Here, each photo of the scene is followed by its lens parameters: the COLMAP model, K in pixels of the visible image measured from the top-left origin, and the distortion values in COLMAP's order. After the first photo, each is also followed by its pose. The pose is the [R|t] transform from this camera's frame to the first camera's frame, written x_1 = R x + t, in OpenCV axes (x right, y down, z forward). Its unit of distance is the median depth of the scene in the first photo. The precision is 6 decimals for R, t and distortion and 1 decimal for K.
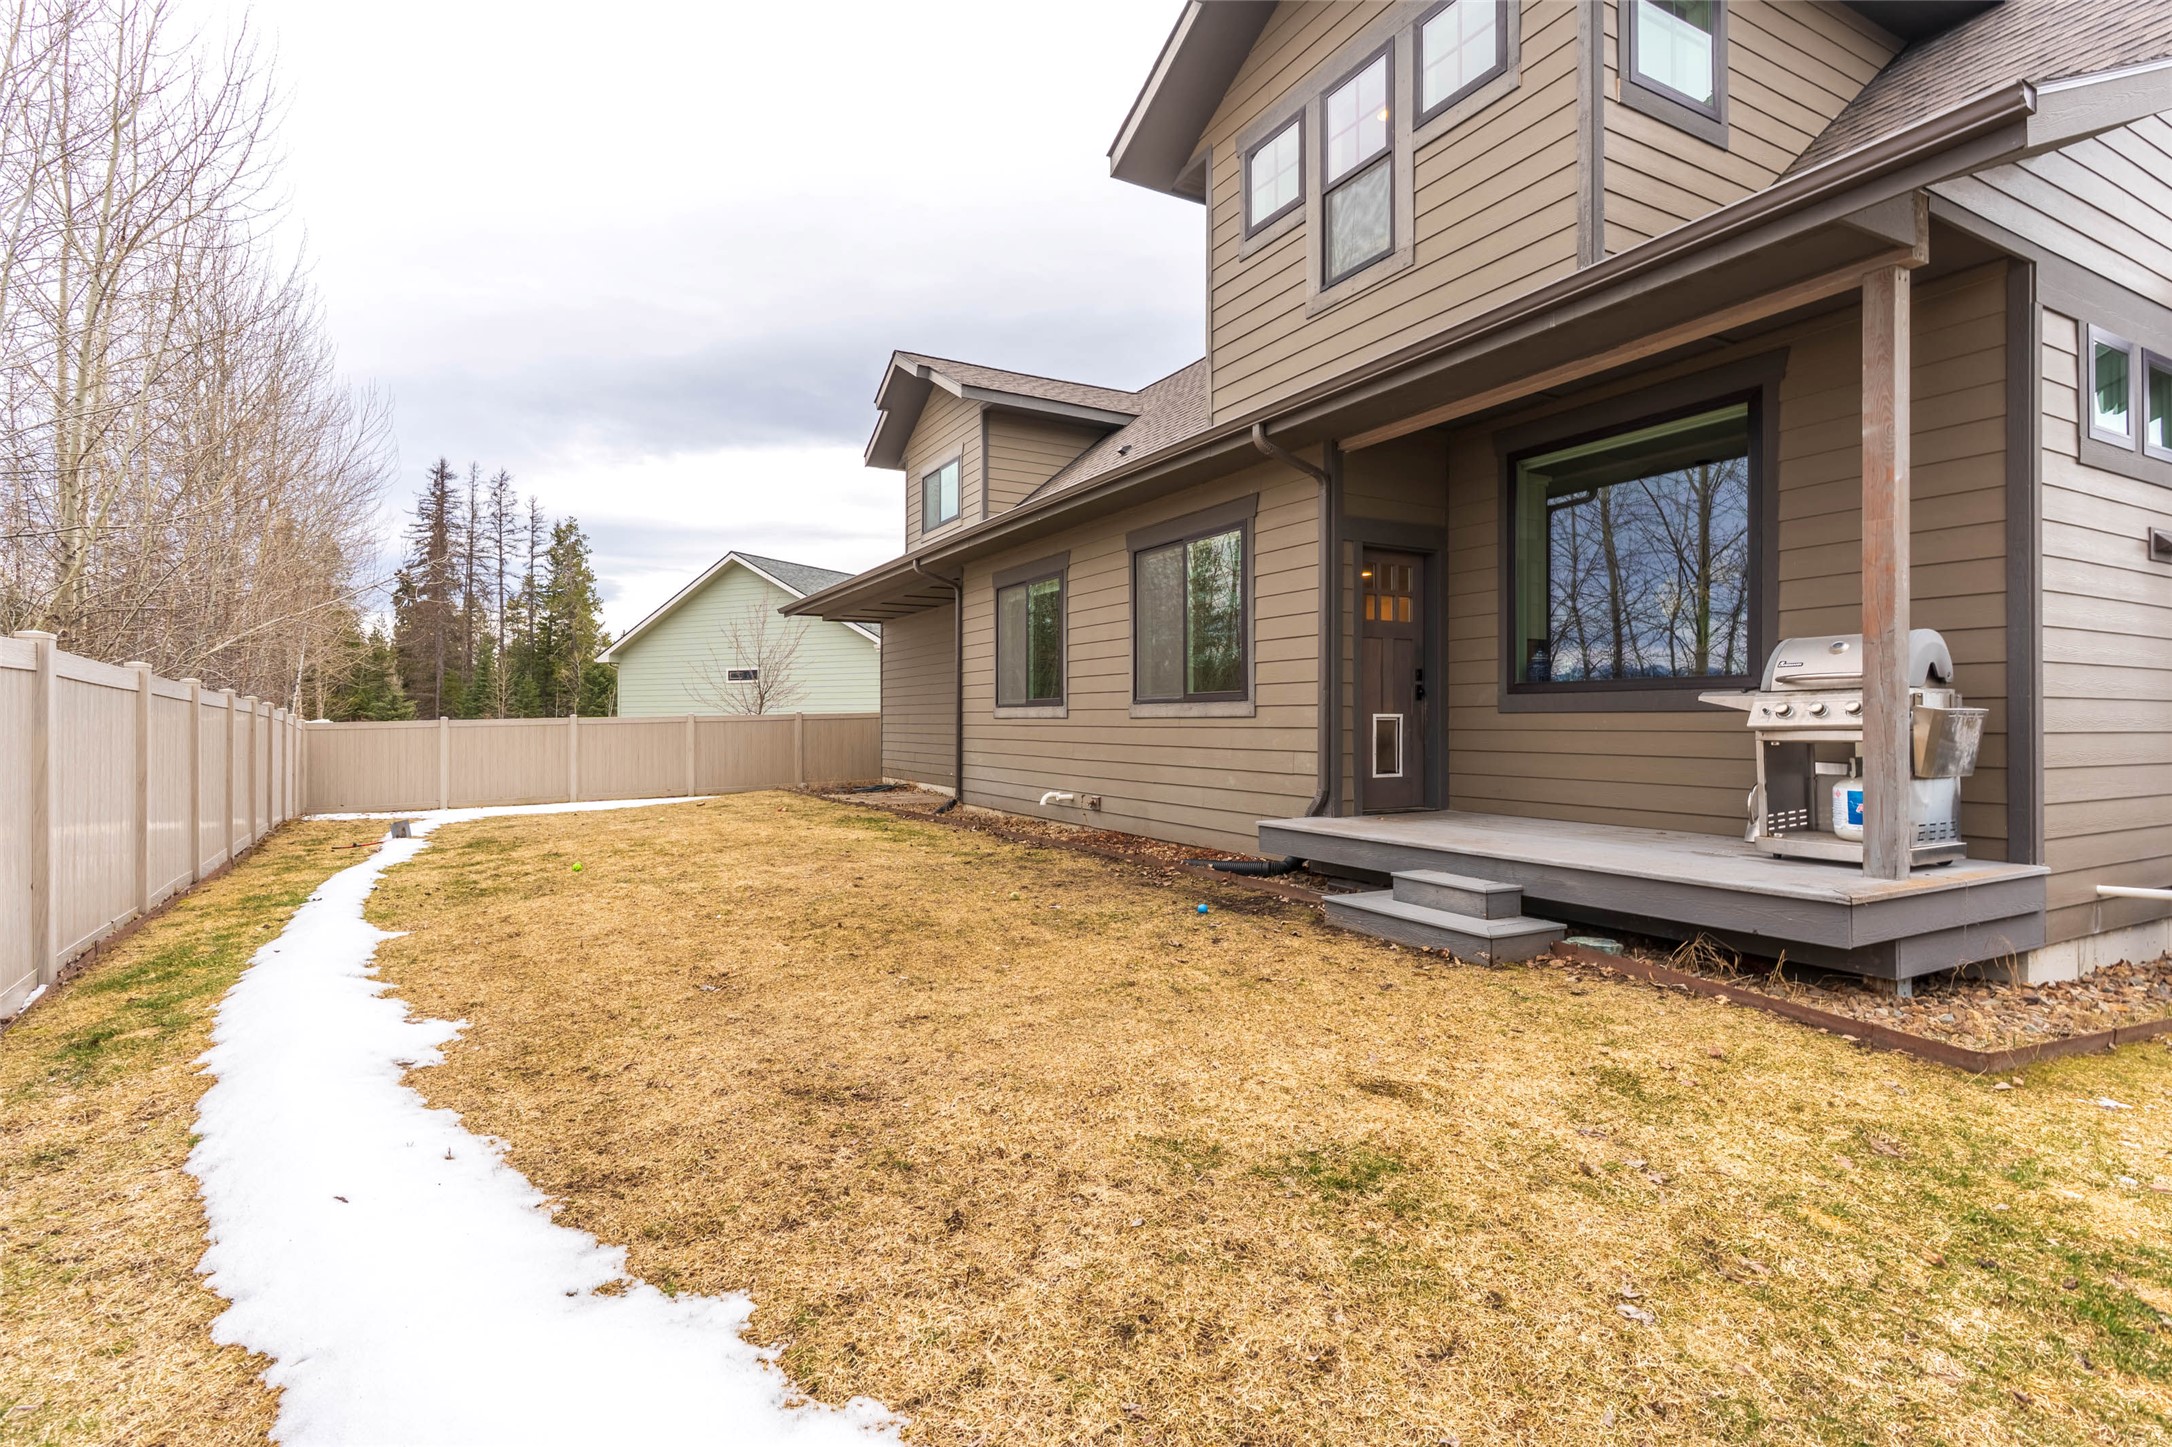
lens RADIAL K [[1031.0, 0, 1073.3], [0, 1031.0, 731.8], [0, 0, 1]] dist [0.001058, 0.000454]
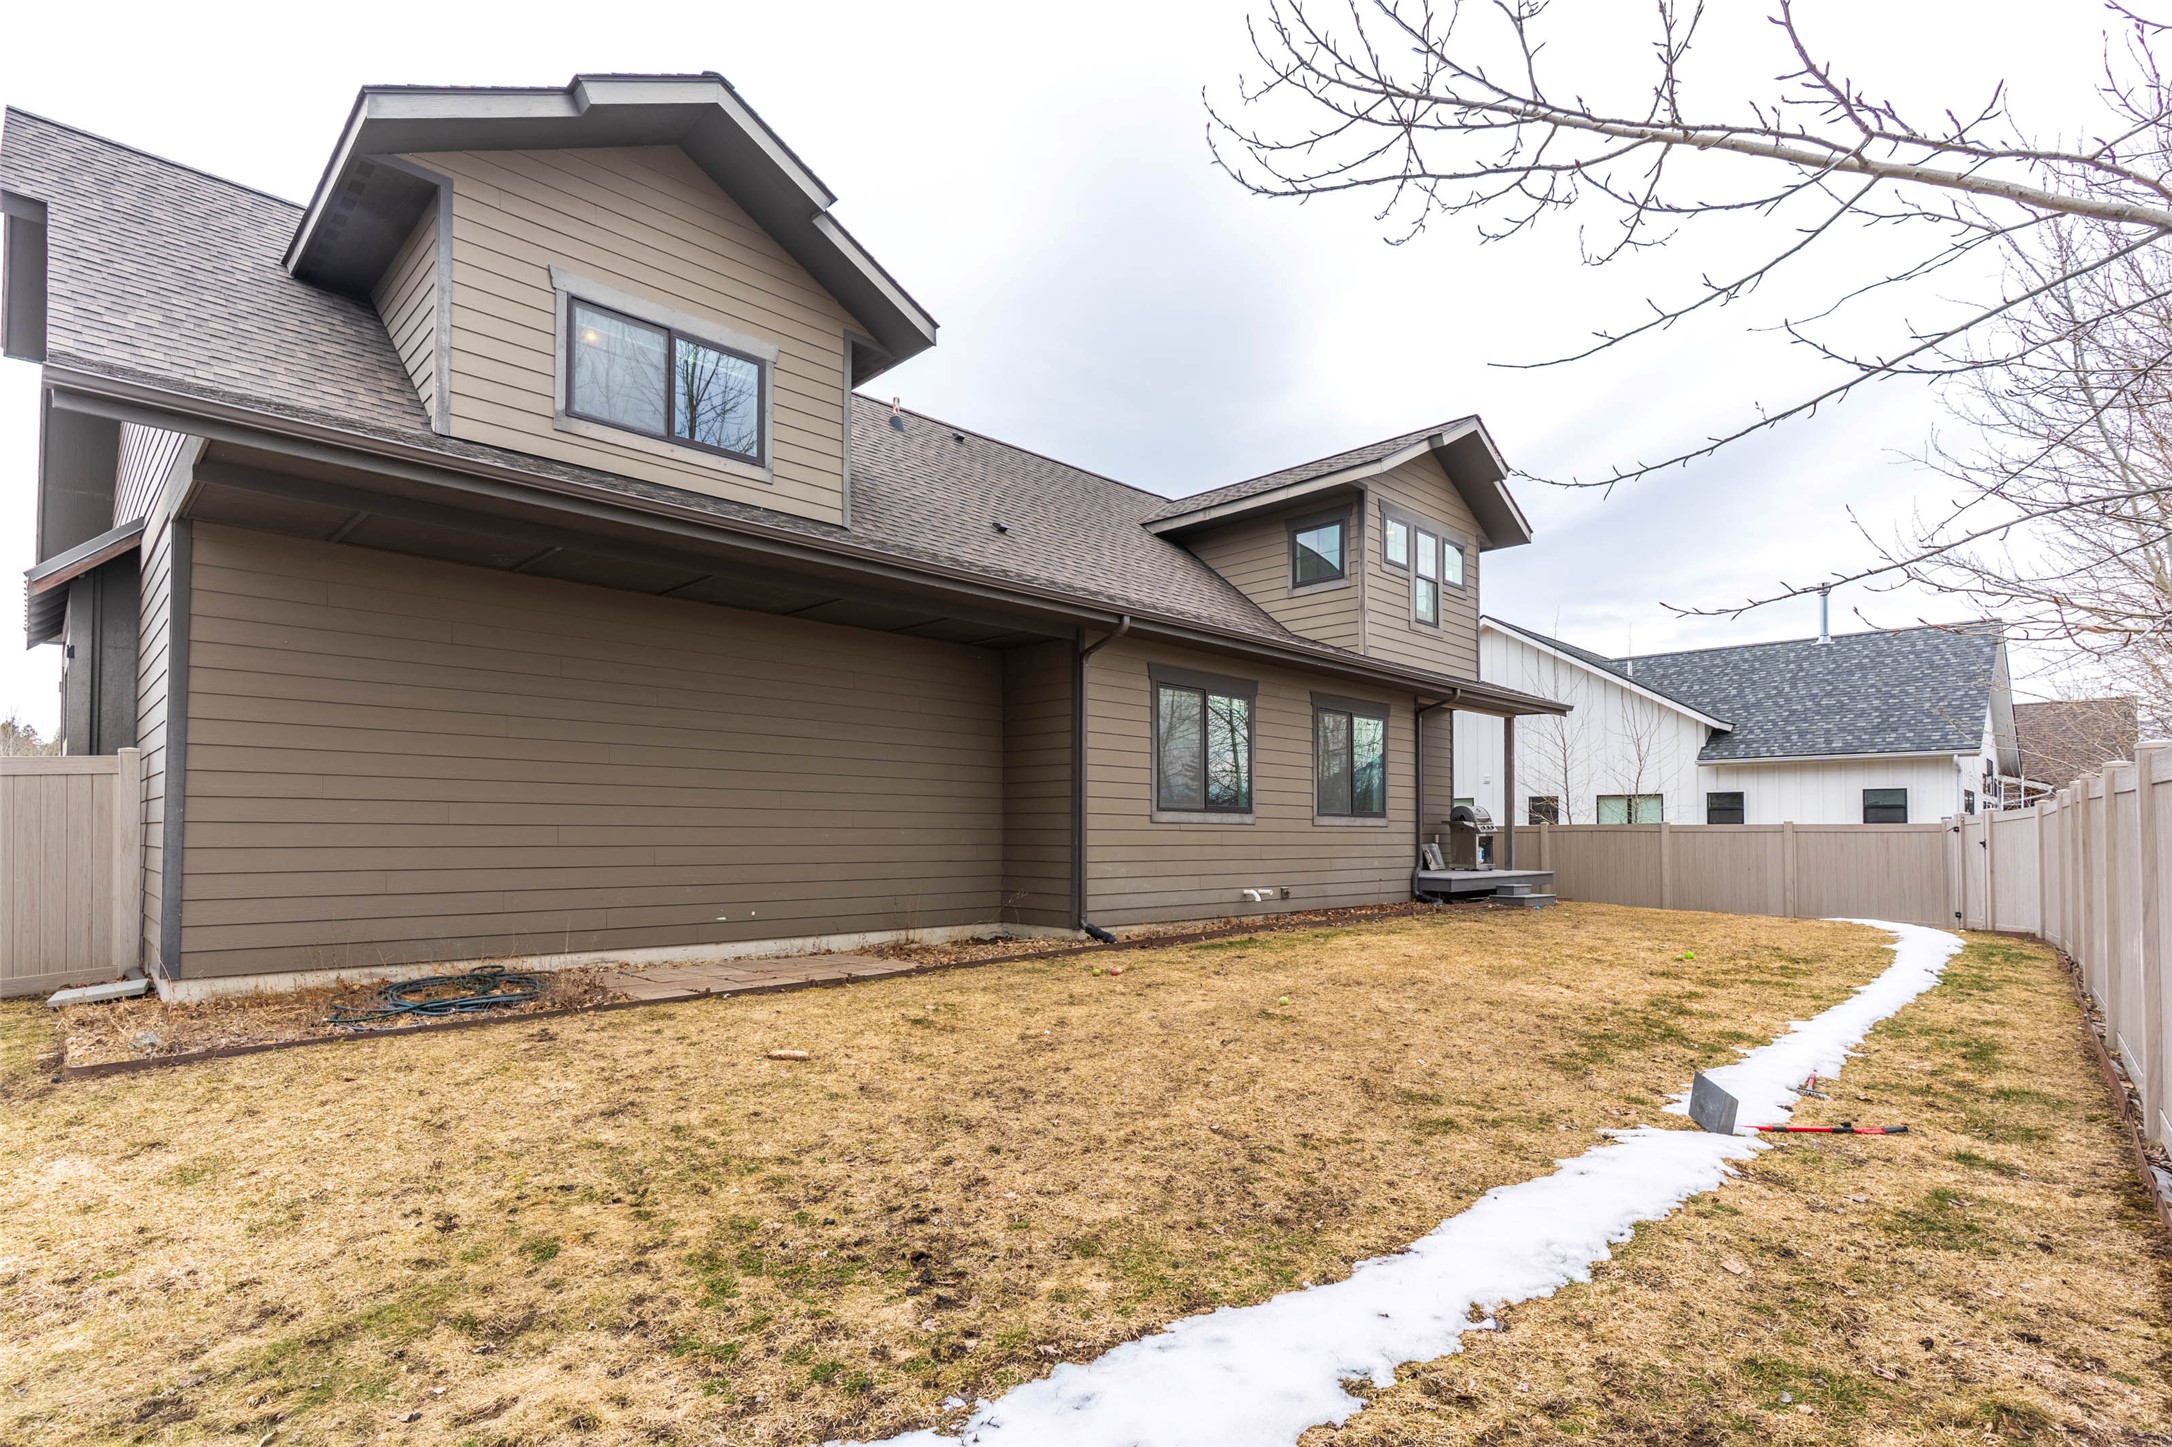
lens RADIAL K [[1076.8, 0, 1085.8], [0, 1076.8, 816.4], [0, 0, 1]] dist [0.000515, 0.000112]
pose [[-0.280537, 0.014857, 0.959728, -1.291884], [0.005370, 0.999889, -0.013909, -0.007897], [-0.959828, 0.001251, -0.280586, 1.760472]]
